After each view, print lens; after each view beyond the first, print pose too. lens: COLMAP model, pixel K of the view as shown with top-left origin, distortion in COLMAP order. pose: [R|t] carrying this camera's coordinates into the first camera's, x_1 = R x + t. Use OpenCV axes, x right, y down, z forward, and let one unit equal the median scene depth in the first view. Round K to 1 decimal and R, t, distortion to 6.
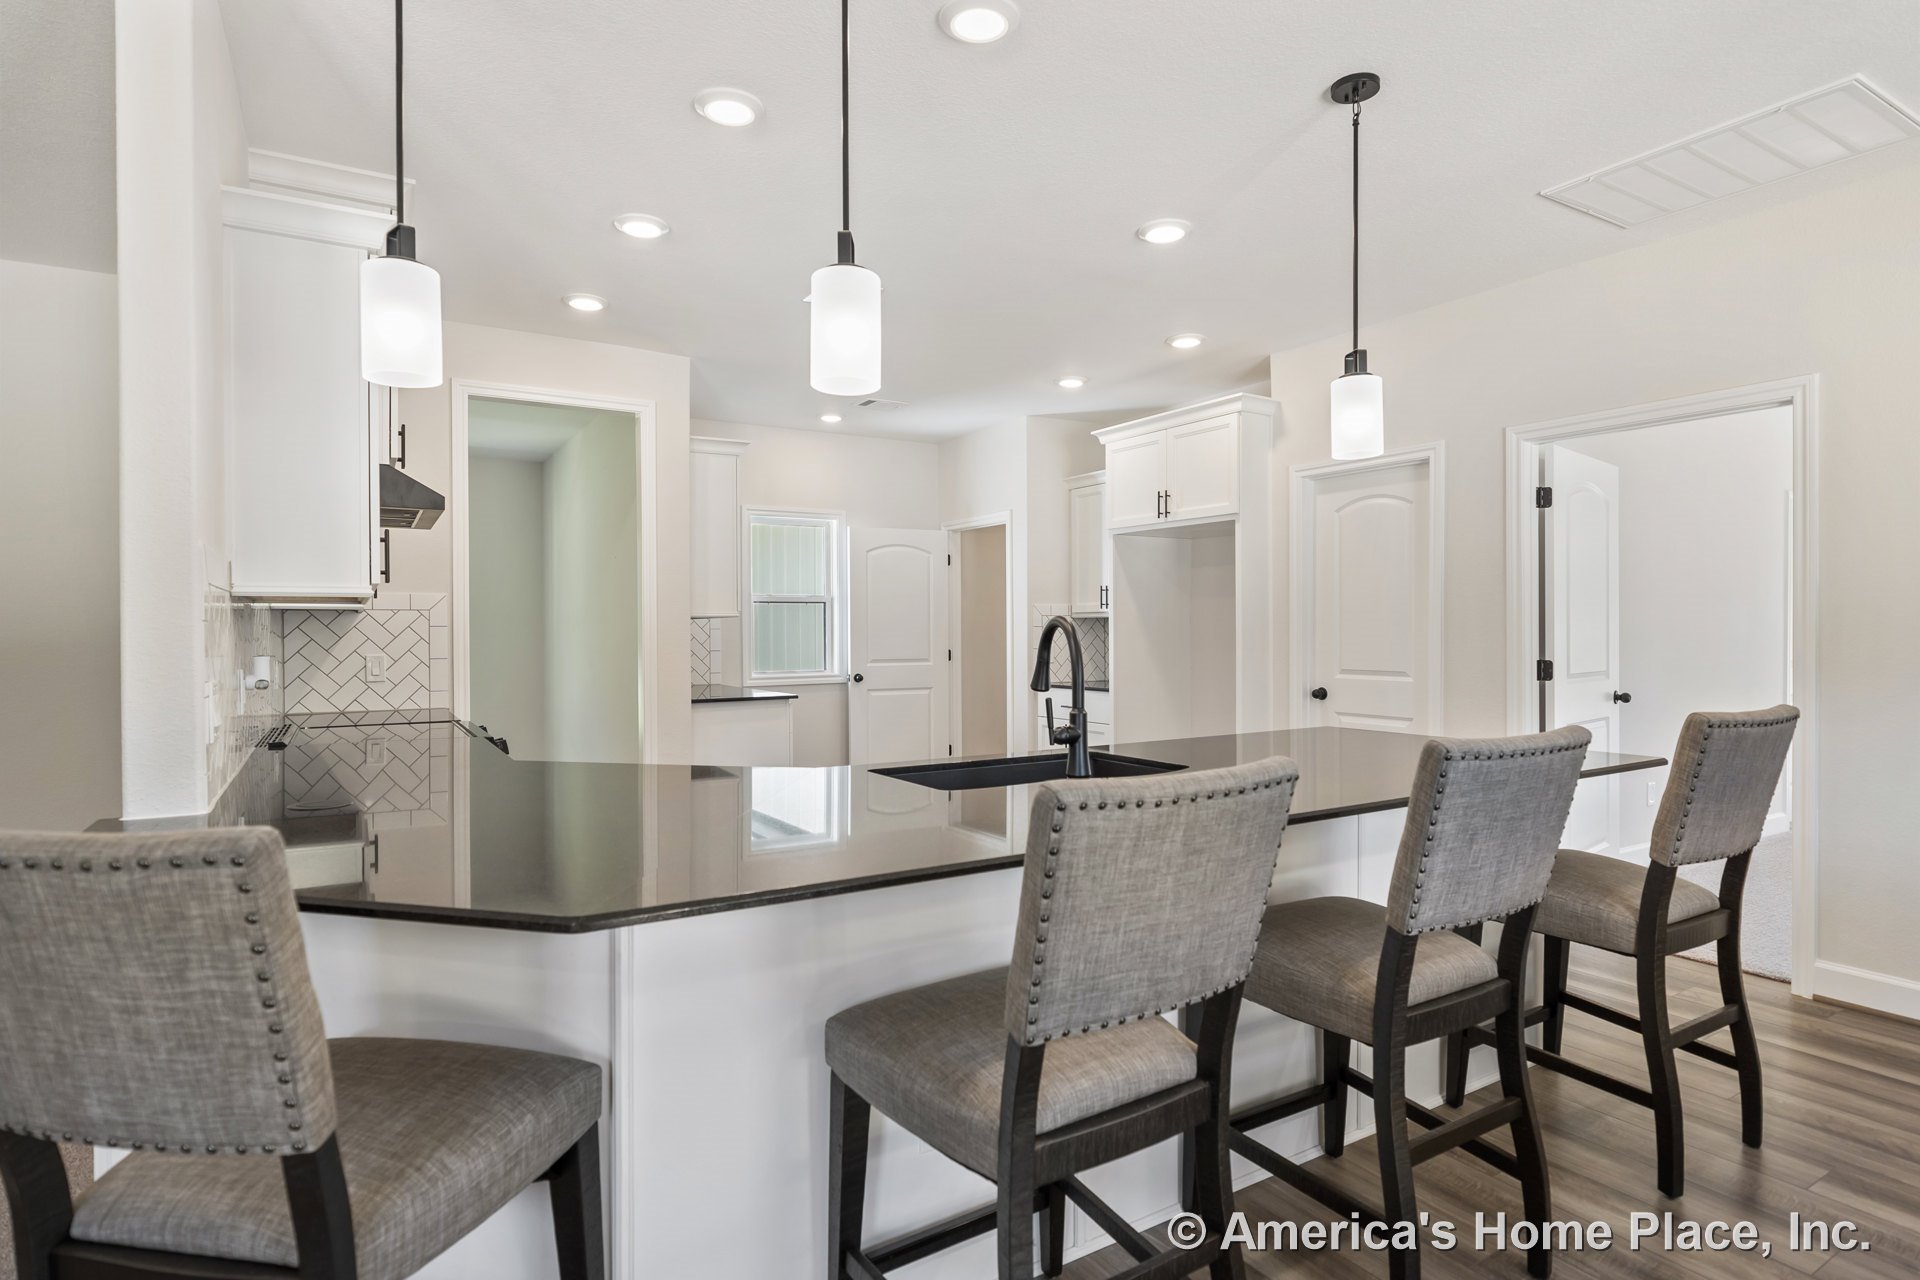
lens RADIAL K [[999.1, 0, 961.9], [0, 999.1, 634.3], [0, 0, 1]] dist [-0.005385, -0.000266]
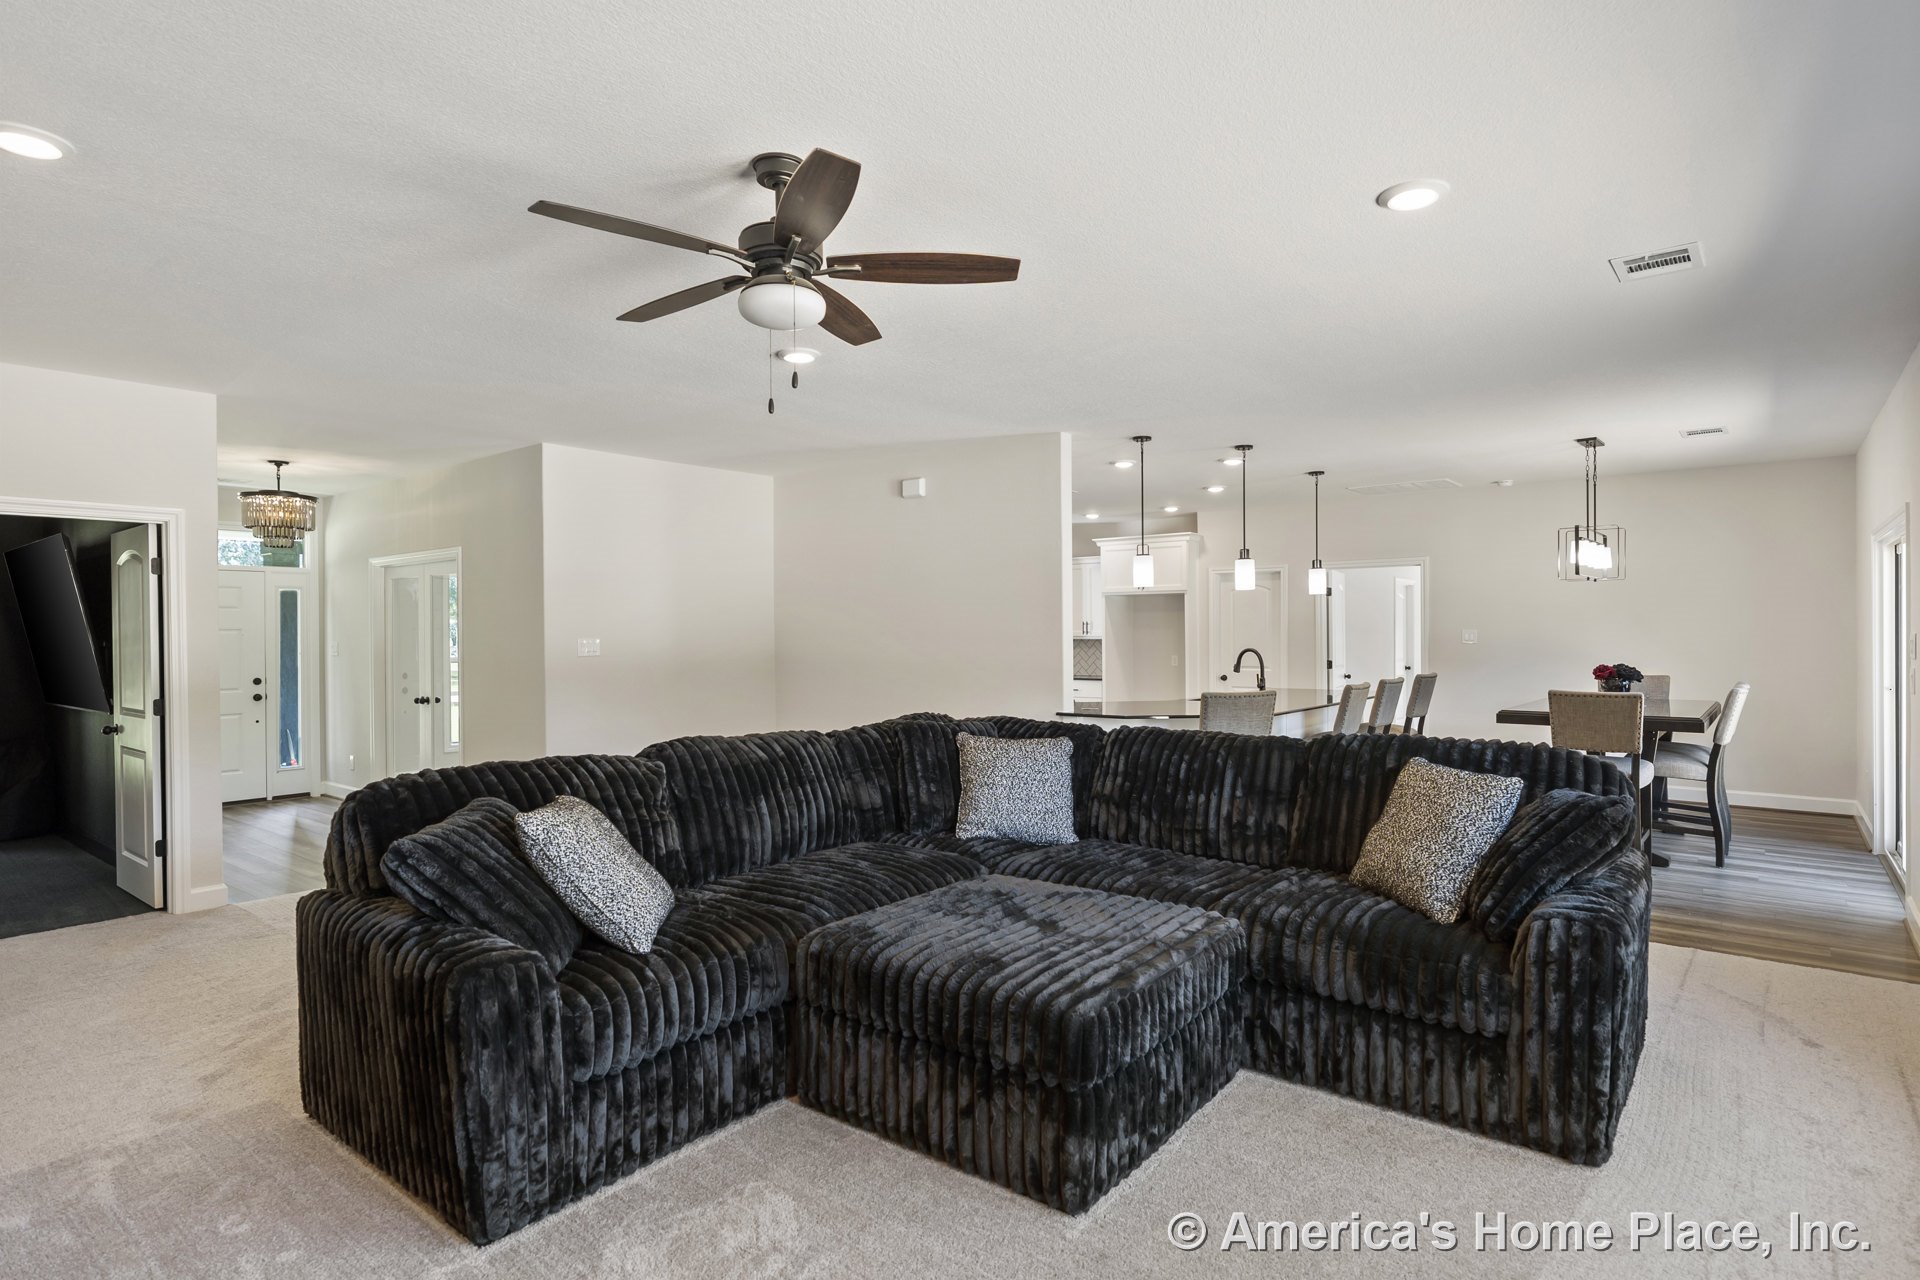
lens RADIAL K [[999.1, 0, 964.0], [0, 999.1, 636.8], [0, 0, 1]] dist [-0.005385, -0.000266]
pose [[0.944055, -0.004089, 0.329763, -0.931086], [0.005189, 0.999984, -0.002456, -0.026593], [-0.329747, 0.004030, 0.944061, -0.872474]]
